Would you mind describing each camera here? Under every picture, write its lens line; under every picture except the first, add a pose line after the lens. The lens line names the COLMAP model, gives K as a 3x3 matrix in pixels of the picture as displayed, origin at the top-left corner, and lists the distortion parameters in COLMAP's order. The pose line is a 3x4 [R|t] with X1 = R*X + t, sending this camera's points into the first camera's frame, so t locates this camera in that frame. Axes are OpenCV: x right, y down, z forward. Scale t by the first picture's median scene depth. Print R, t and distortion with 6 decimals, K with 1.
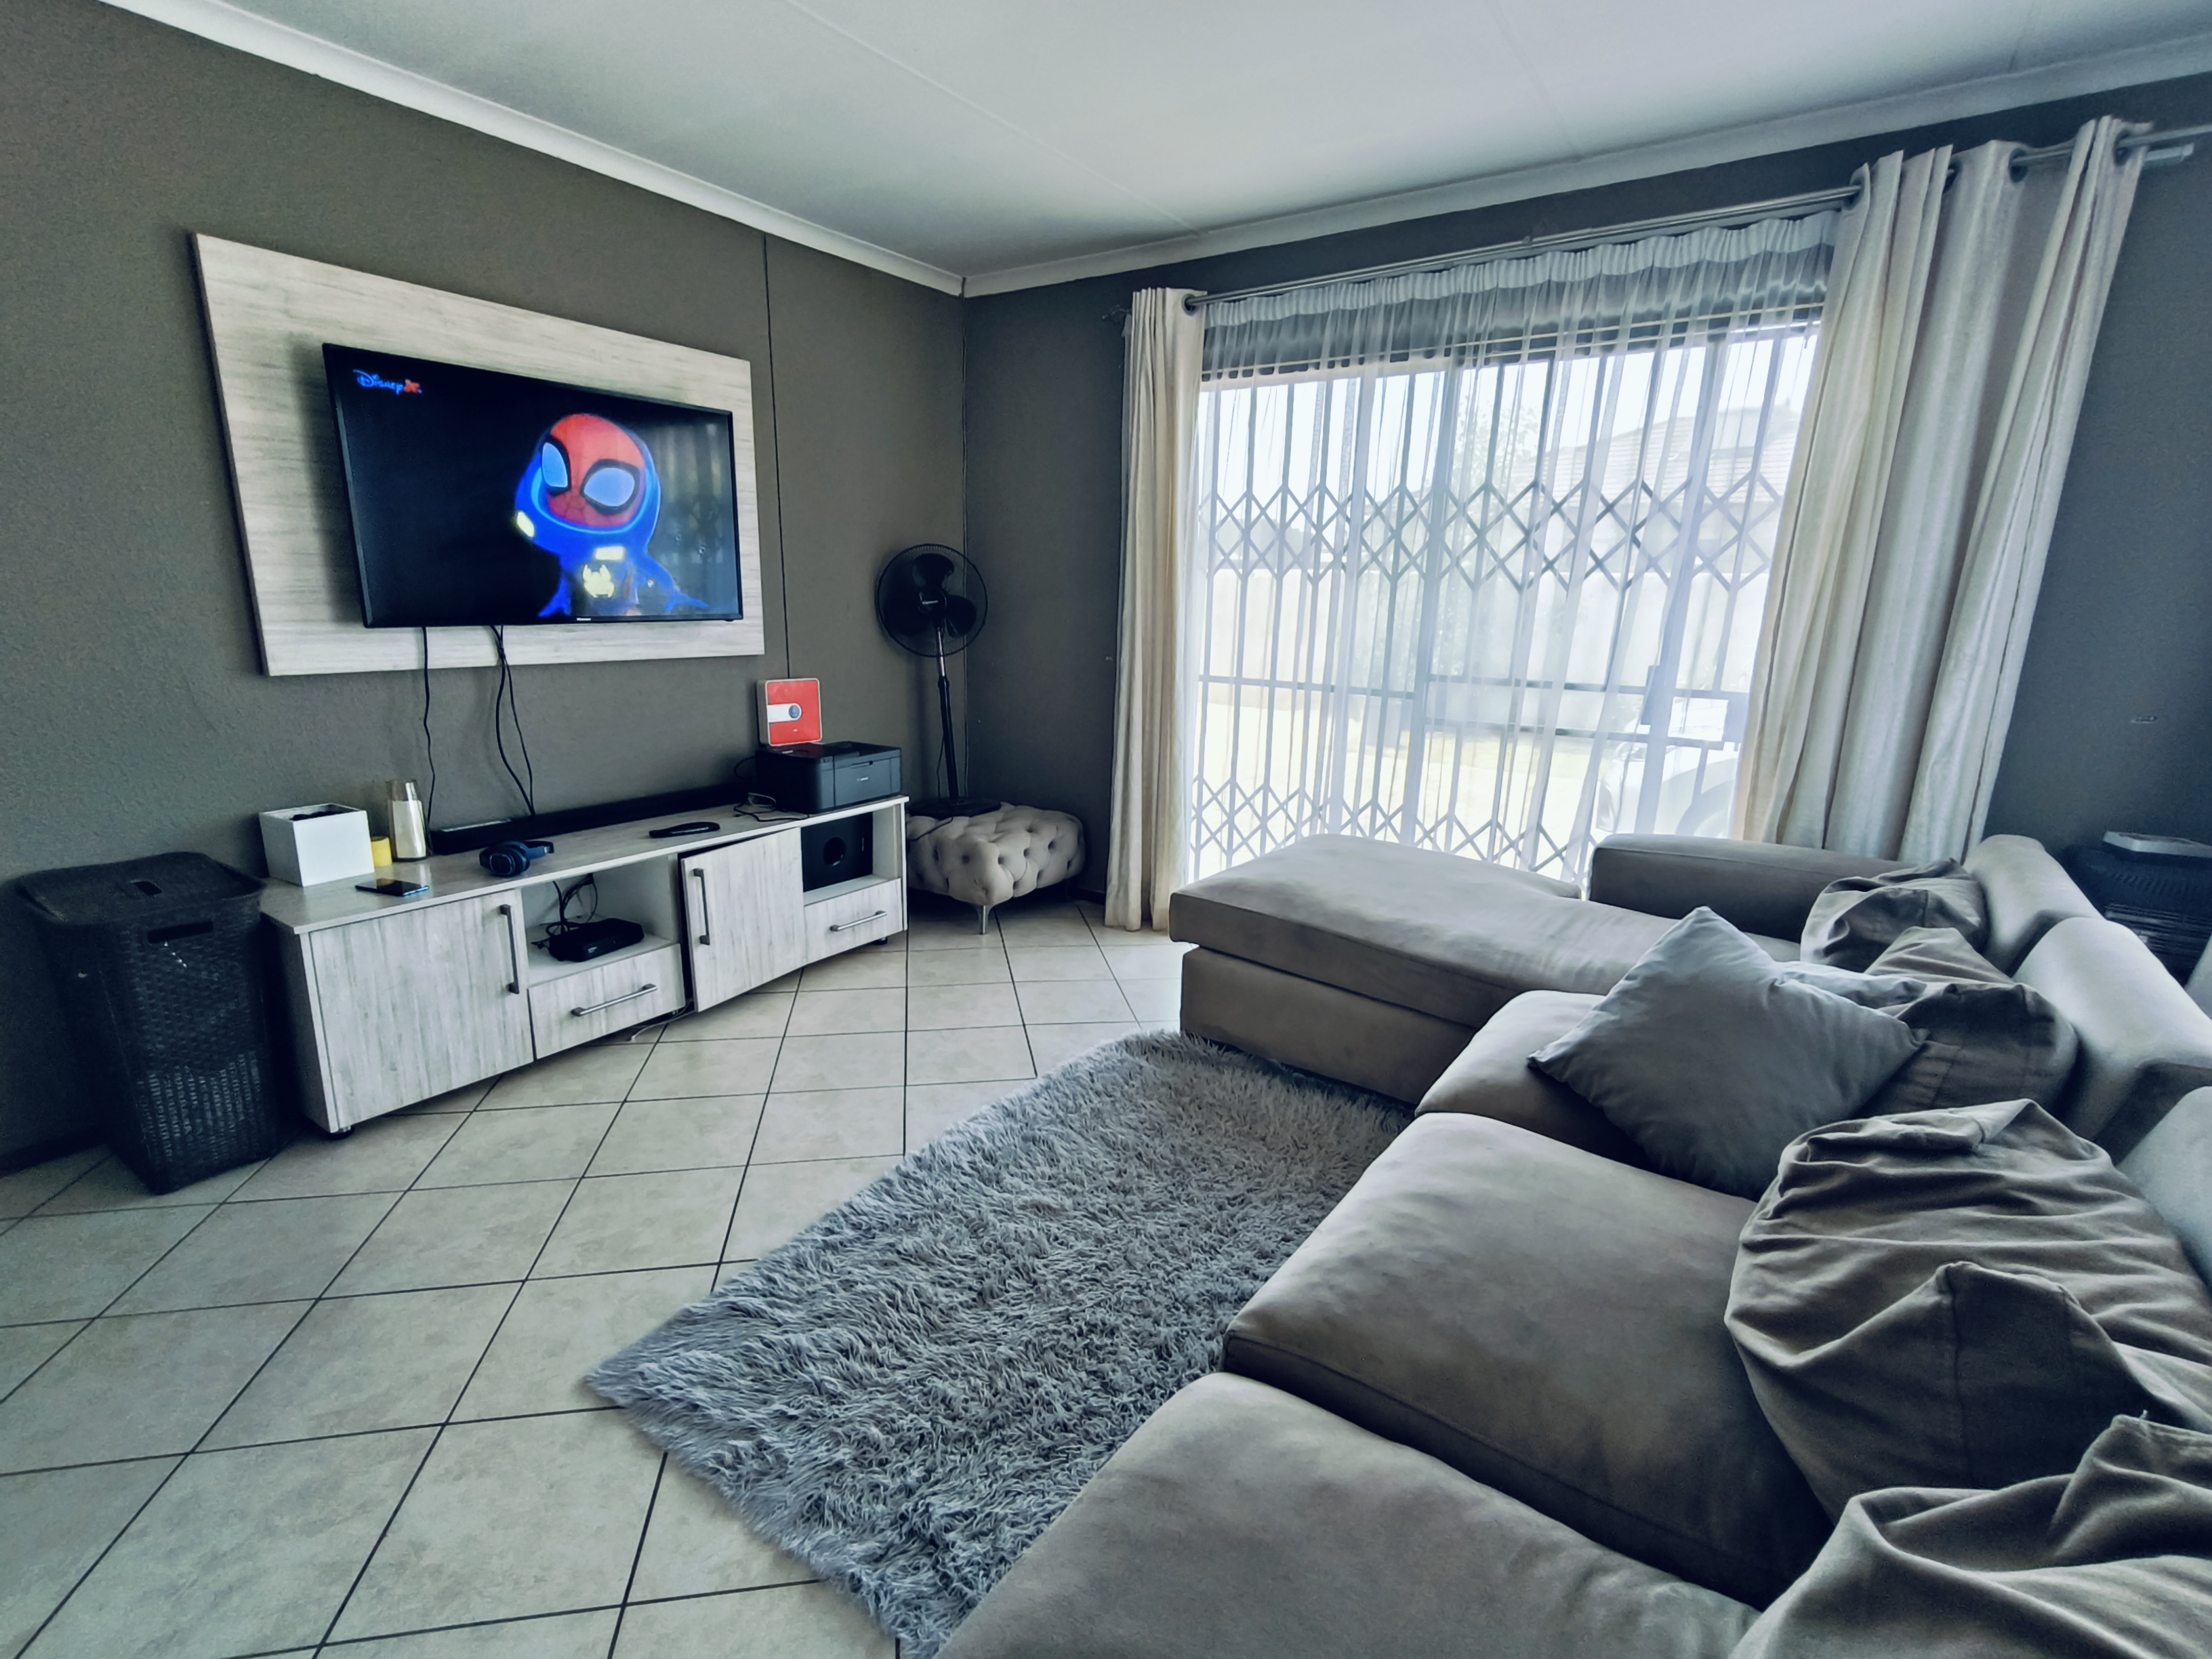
lens RADIAL K [[1050.6, 0, 1083.0], [0, 1050.6, 841.3], [0, 0, 1]] dist [0.006134, 0.001699]
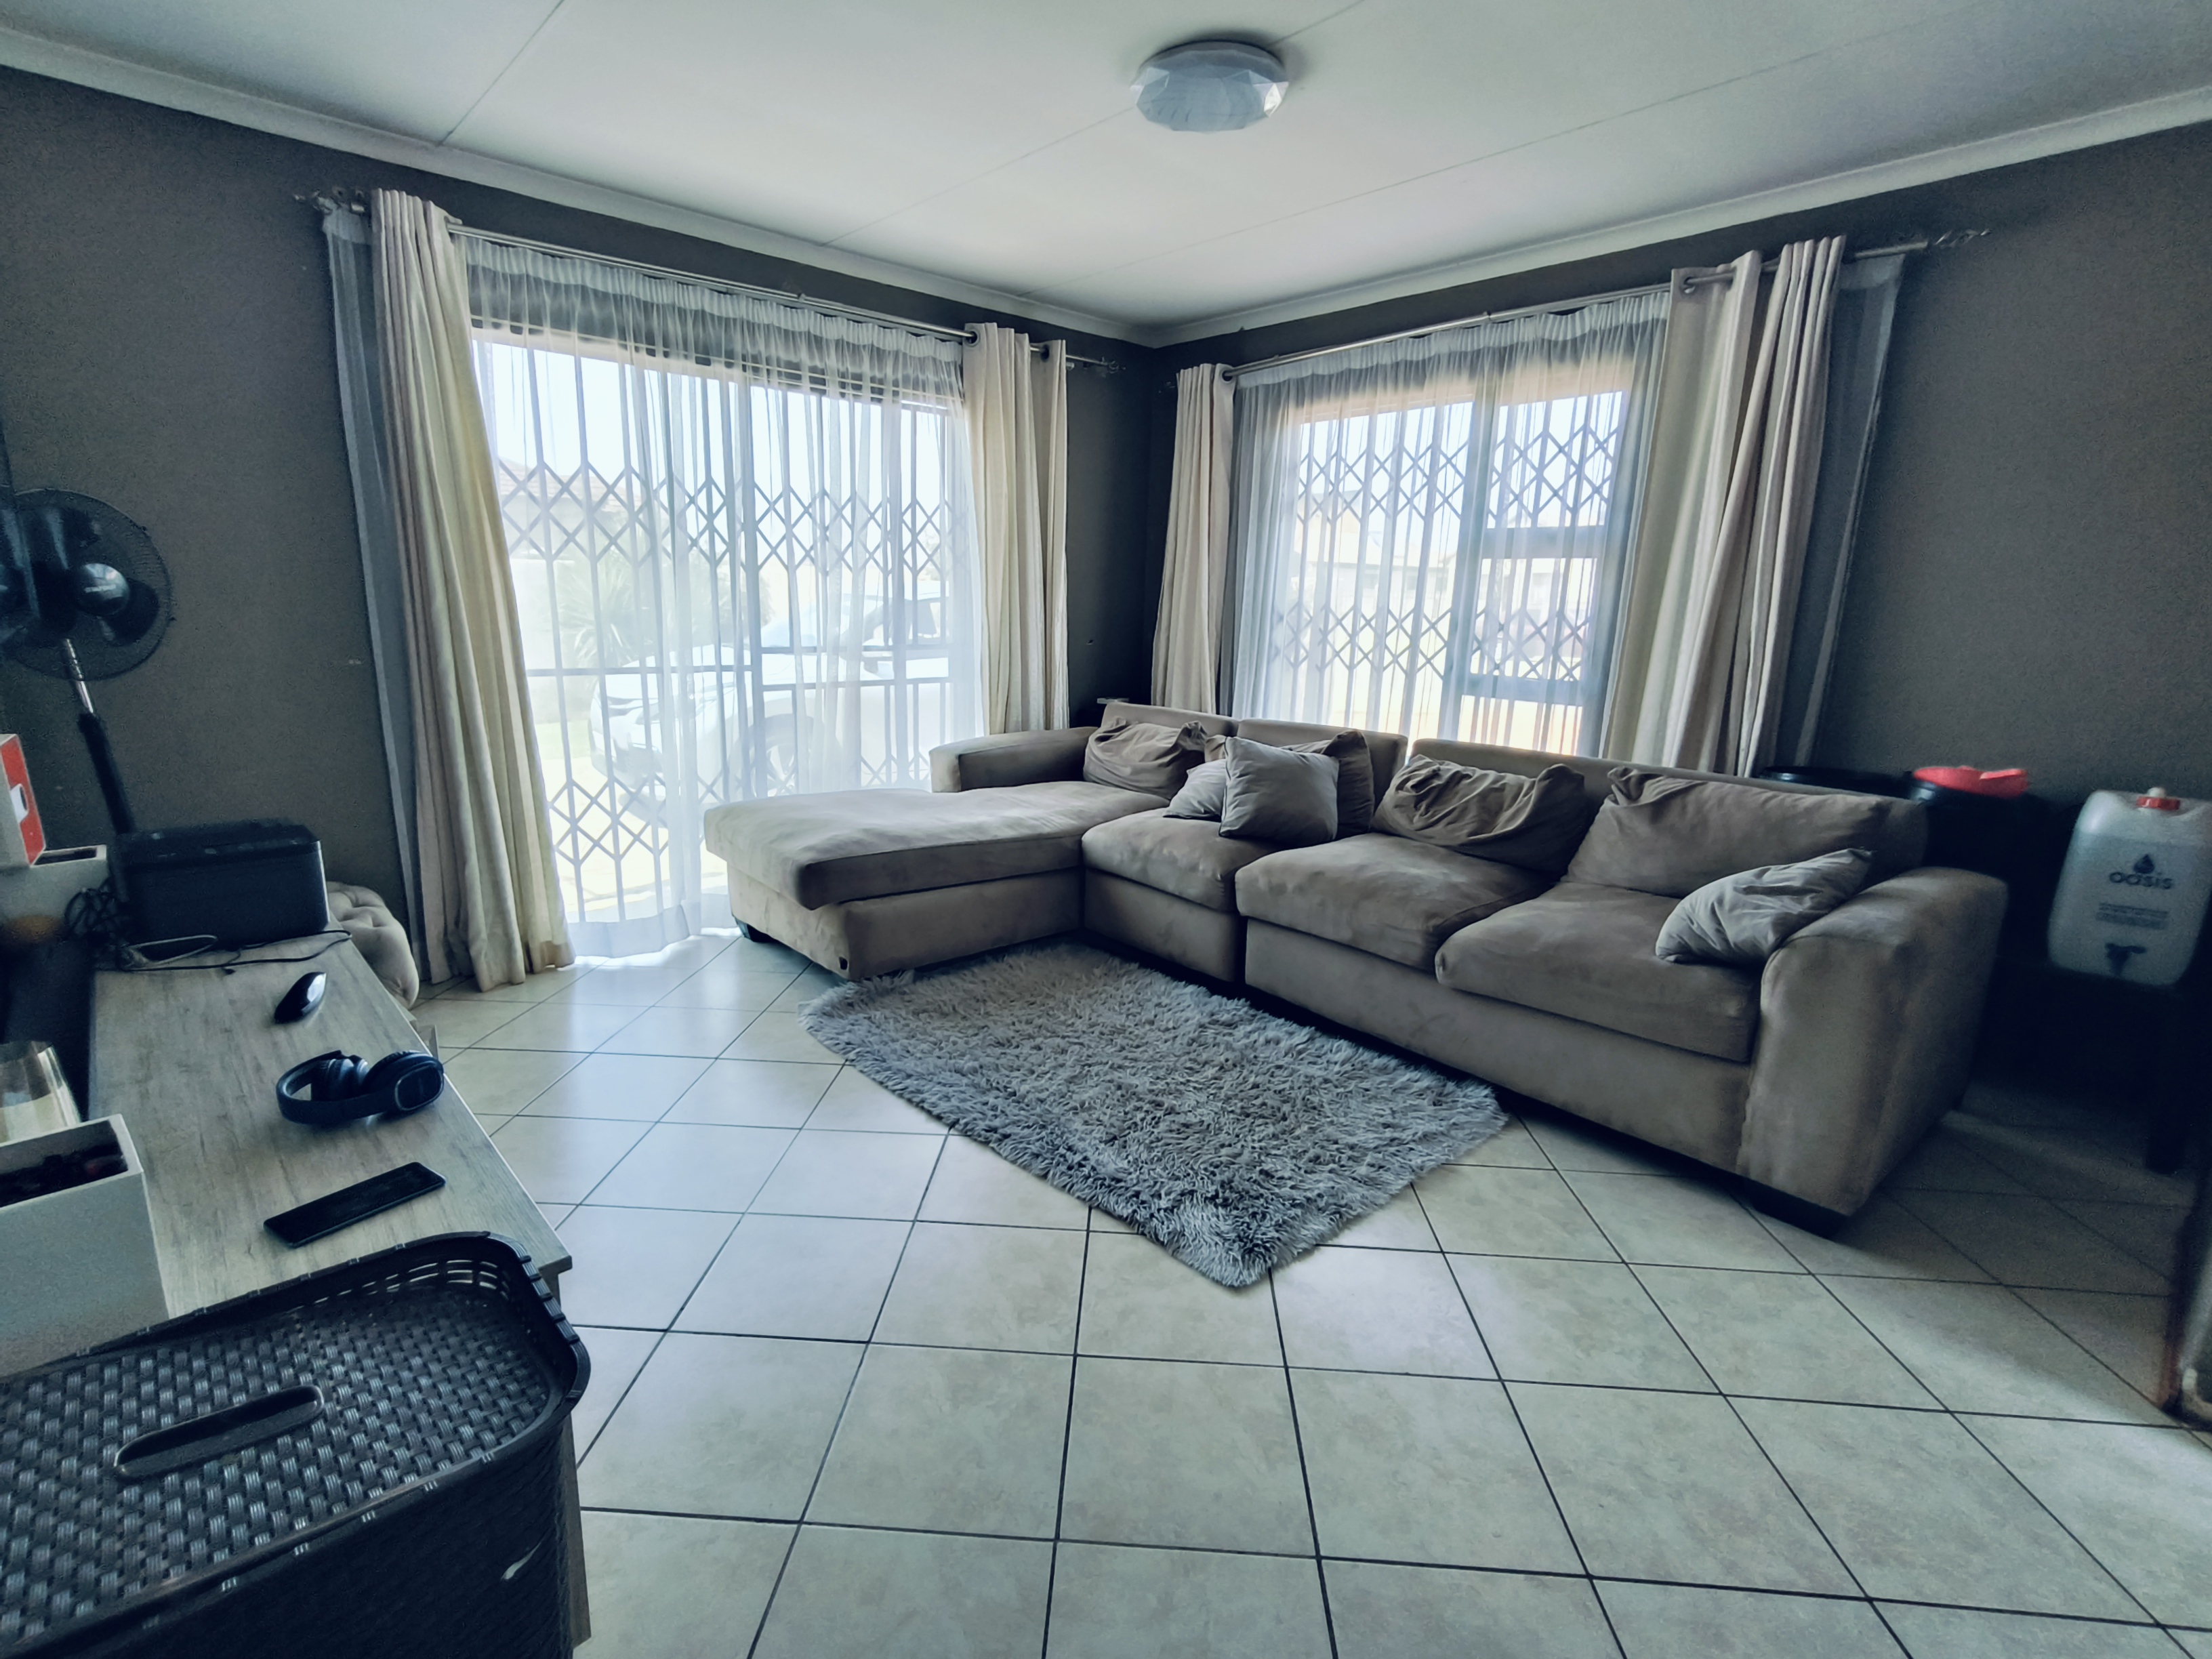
lens RADIAL K [[1050.6, 0, 1083.0], [0, 1050.6, 841.3], [0, 0, 1]] dist [0.006134, 0.001699]
pose [[0.224014, -0.232963, 0.946333, -0.809314], [0.219653, 0.958095, 0.183863, -0.099770], [-0.949510, 0.166677, 0.265798, 0.437509]]
